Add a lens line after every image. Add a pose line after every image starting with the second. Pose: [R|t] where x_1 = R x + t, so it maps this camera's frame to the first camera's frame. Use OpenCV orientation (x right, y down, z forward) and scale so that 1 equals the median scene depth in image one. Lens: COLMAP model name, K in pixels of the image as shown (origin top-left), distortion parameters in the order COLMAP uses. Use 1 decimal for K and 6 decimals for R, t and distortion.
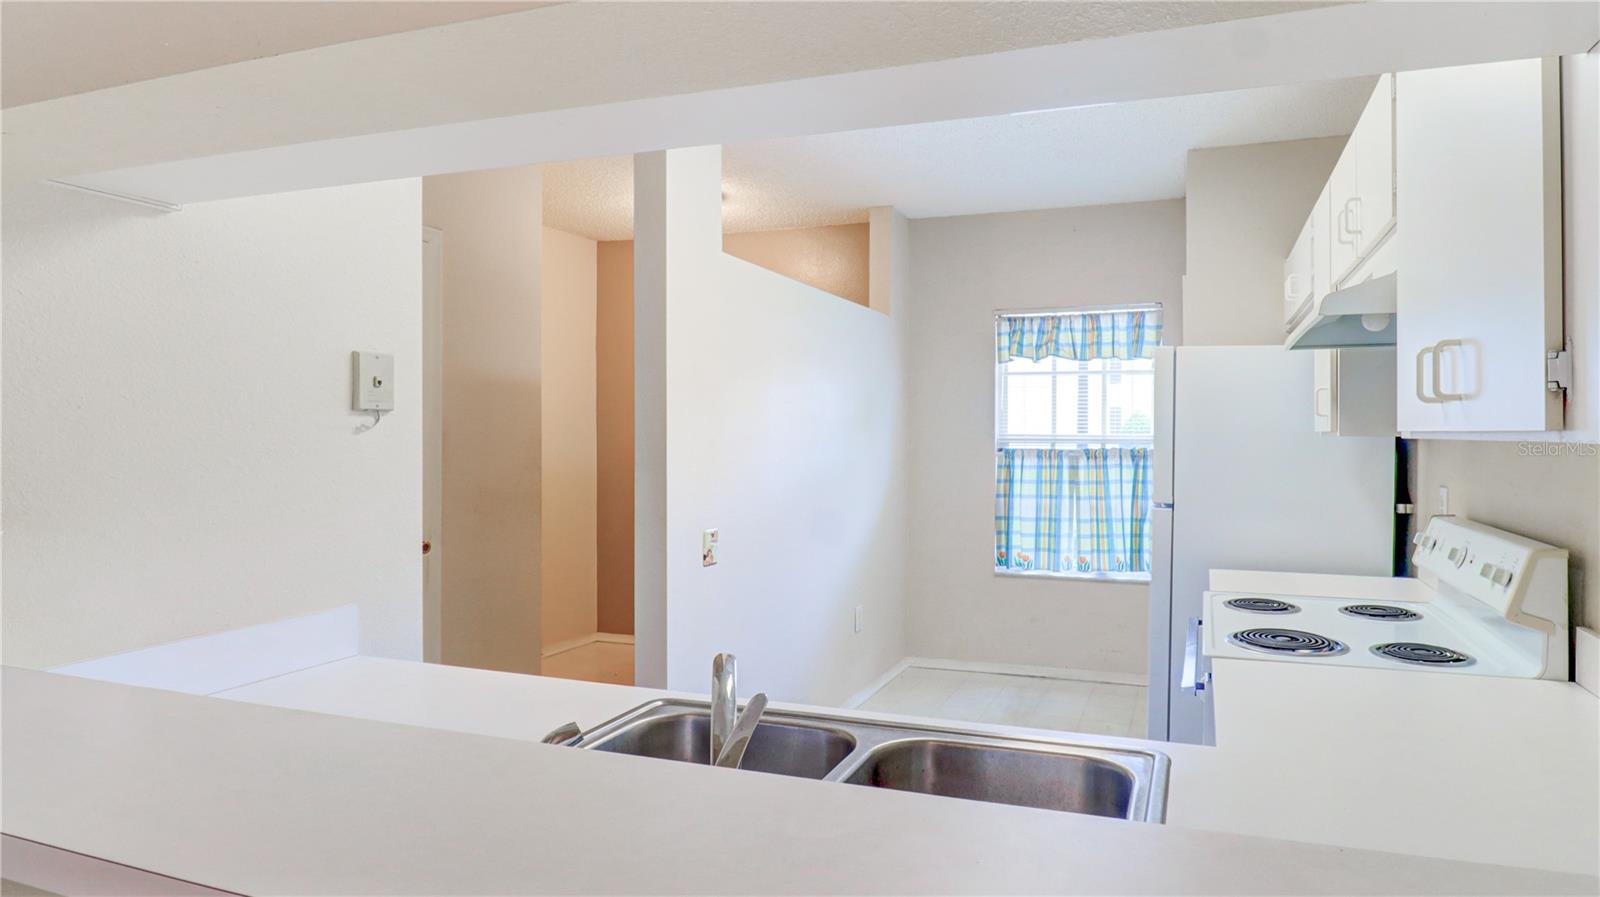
lens RADIAL K [[830.6, 0, 904.4], [0, 830.6, 438.9], [0, 0, 1]] dist [-0.000822, -0.000341]
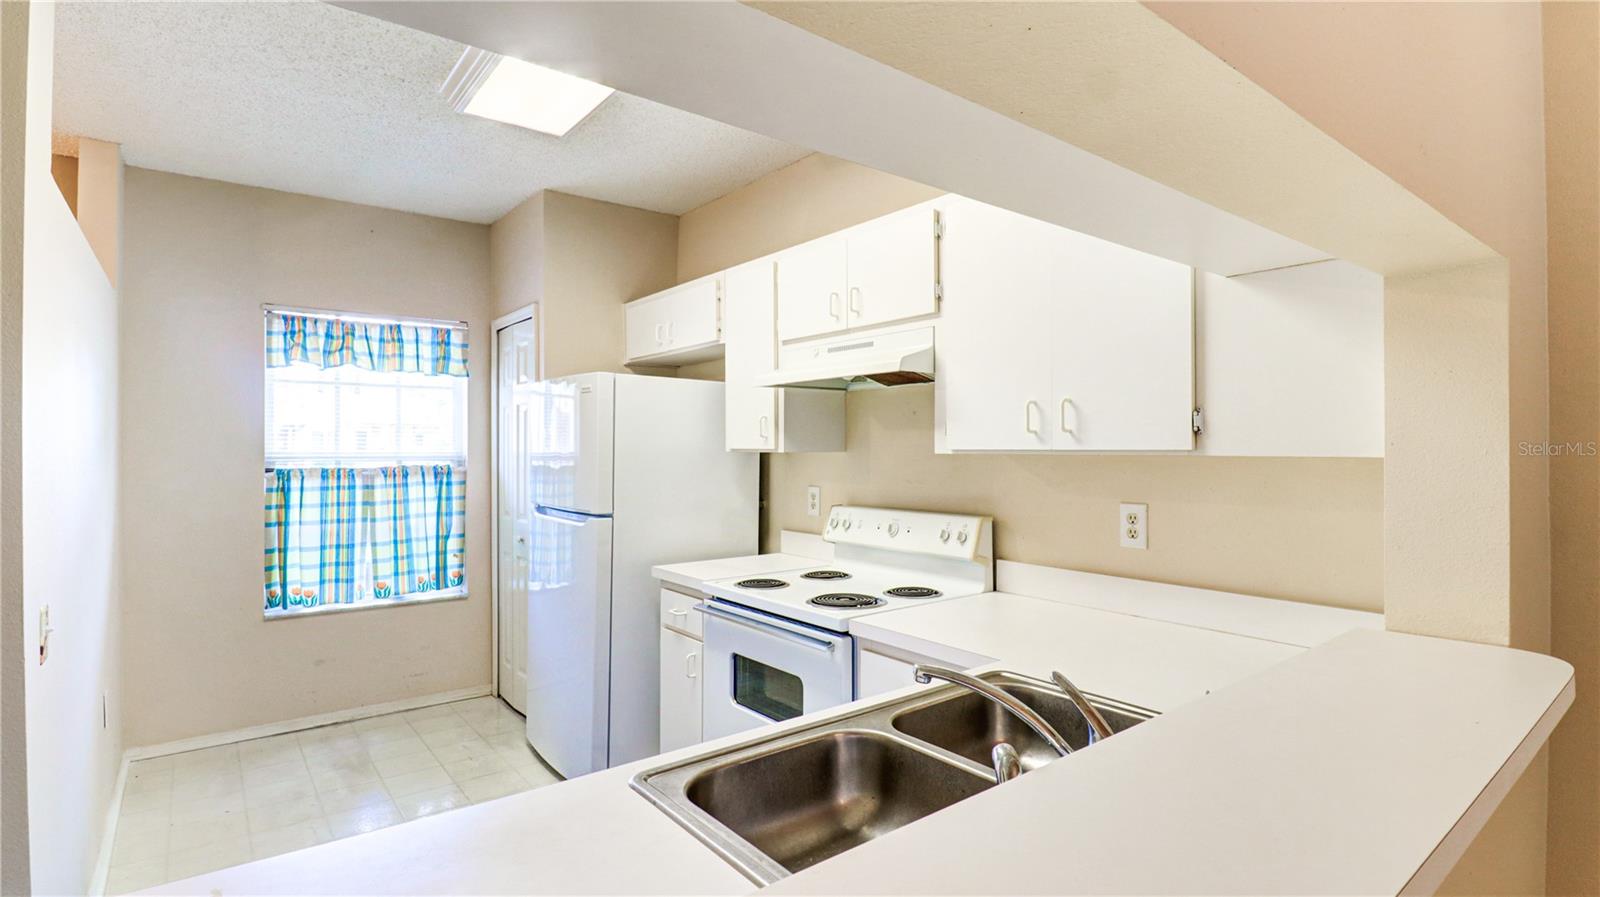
lens RADIAL K [[761.6, 0, 807.5], [0, 761.6, 449.1], [0, 0, 1]] dist [0.000651, -0.013310]
pose [[0.569128, -0.003203, 0.822243, -0.214347], [0.008050, 0.999966, -0.001677, -0.002599], [-0.822210, 0.007573, 0.569134, 0.116889]]
